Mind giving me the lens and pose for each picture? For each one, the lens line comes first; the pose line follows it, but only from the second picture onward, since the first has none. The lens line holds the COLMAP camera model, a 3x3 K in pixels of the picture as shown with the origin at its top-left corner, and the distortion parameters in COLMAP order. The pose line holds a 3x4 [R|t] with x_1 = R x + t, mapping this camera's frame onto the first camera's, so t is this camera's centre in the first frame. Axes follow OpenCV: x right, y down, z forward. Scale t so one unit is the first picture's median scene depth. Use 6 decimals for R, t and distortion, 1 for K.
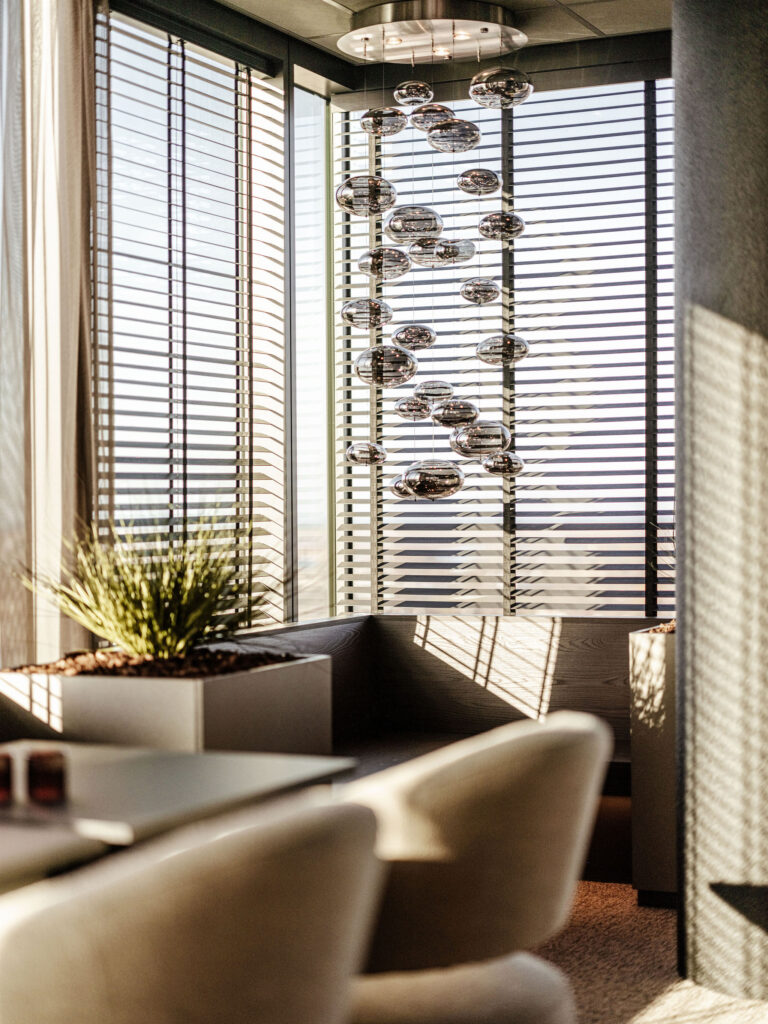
lens RADIAL K [[1907.3, 0, 385.3], [0, 1907.3, 511.0], [0, 0, 1]] dist [-0.142105, 0.000000]
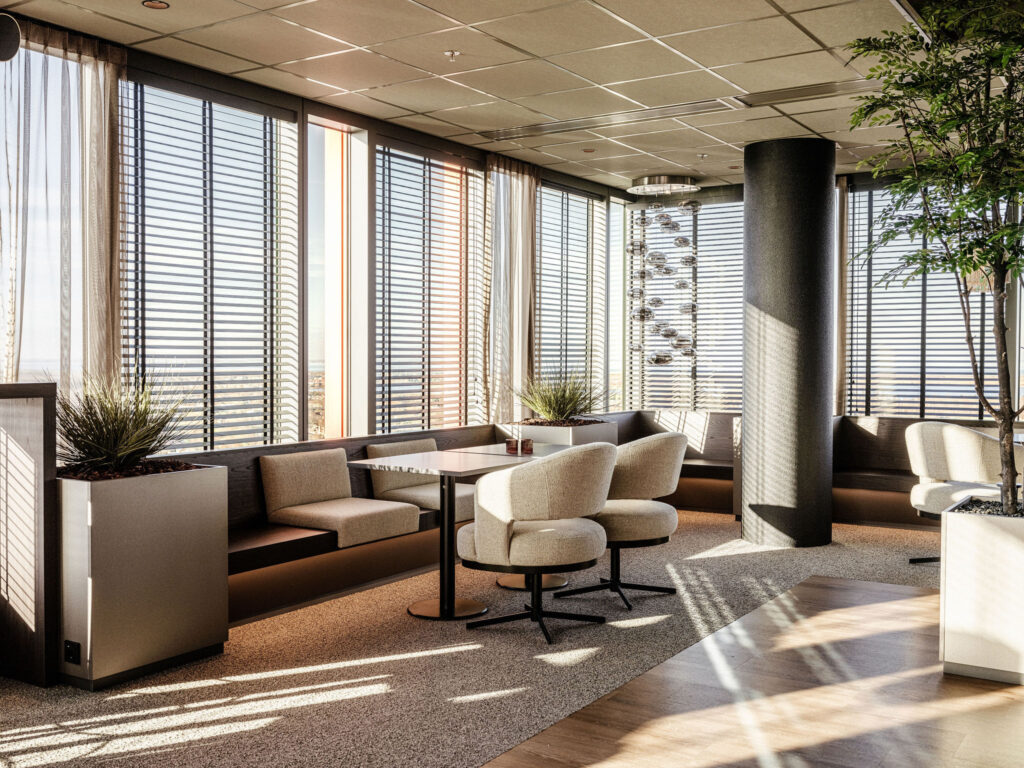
lens RADIAL K [[1044.1, 0, 515.7], [0, 1044.1, 380.4], [0, 0, 1]] dist [-0.008013, 0.000000]
pose [[0.988410, 0.019028, -0.150612, 0.043790], [-0.016503, 0.999702, 0.017997, -0.008288], [0.150910, -0.015303, 0.988429, -0.437740]]
